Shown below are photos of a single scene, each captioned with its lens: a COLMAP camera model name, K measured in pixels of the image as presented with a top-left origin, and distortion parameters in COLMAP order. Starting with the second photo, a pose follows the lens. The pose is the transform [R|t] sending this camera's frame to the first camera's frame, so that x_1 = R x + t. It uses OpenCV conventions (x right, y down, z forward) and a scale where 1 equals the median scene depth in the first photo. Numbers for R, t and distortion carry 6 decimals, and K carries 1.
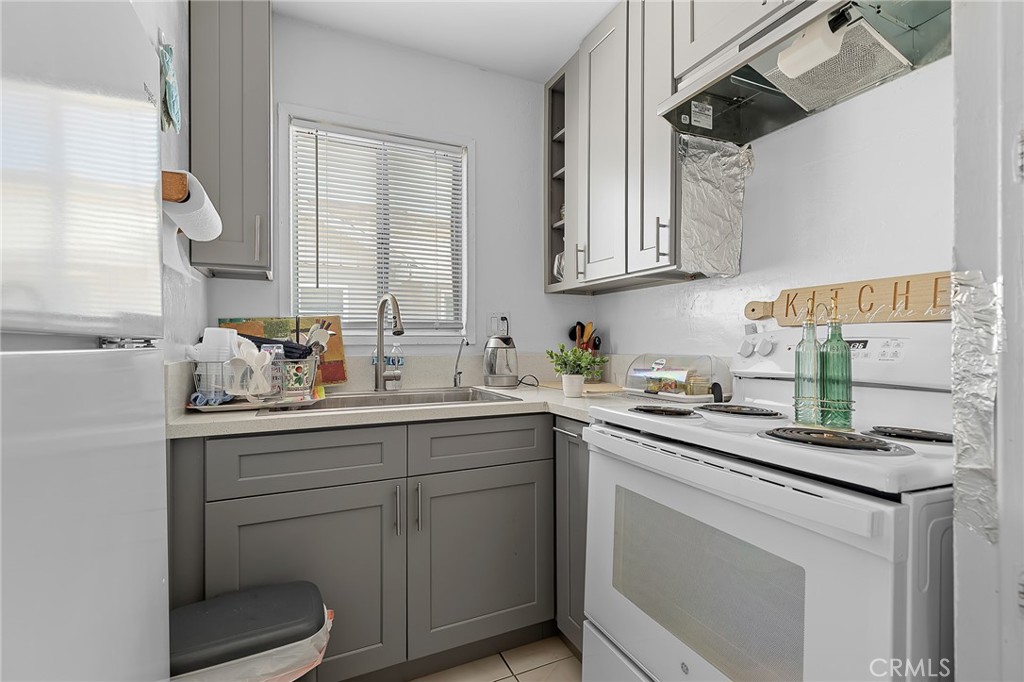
lens RADIAL K [[460.0, 0, 507.2], [0, 460.0, 342.7], [0, 0, 1]] dist [0.007083, -0.000603]
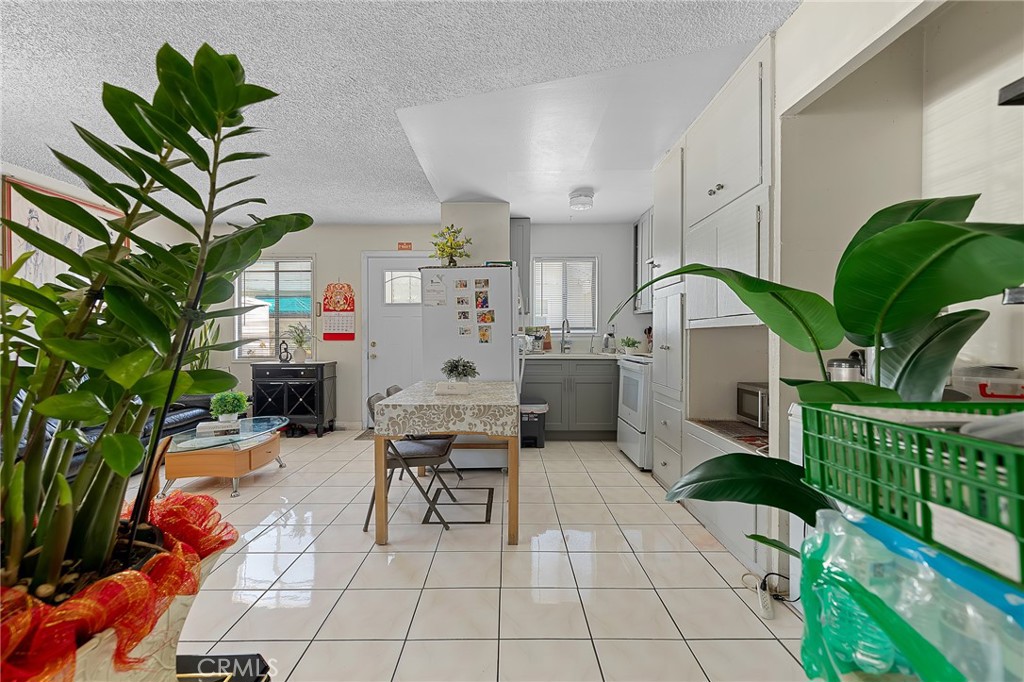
lens RADIAL K [[460.0, 0, 512.0], [0, 460.0, 336.4], [0, 0, 1]] dist [0.007083, -0.000603]
pose [[0.915701, 0.003077, -0.401848, 0.672441], [-0.001633, 0.999991, 0.003934, -0.005248], [0.401856, -0.002946, 0.915698, -2.009867]]
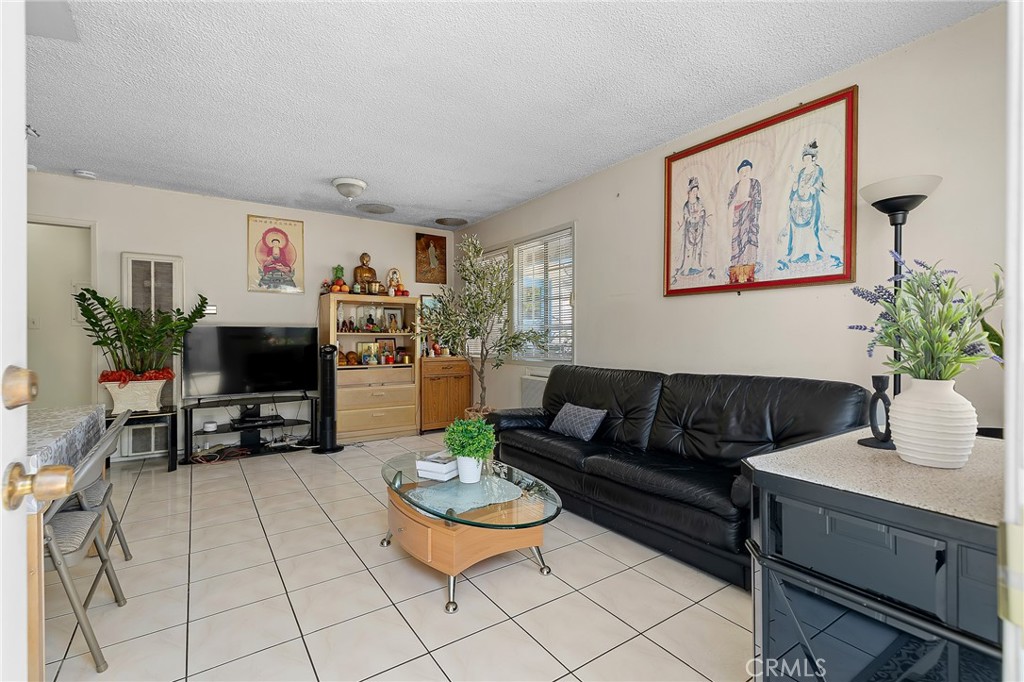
lens RADIAL K [[460.0, 0, 510.0], [0, 460.0, 338.4], [0, 0, 1]] dist [0.007083, -0.000603]
pose [[-0.983100, 0.007835, -0.182904, -1.341367], [0.007513, 0.999969, 0.002452, 0.026748], [0.182917, 0.001036, -0.983128, 0.866531]]
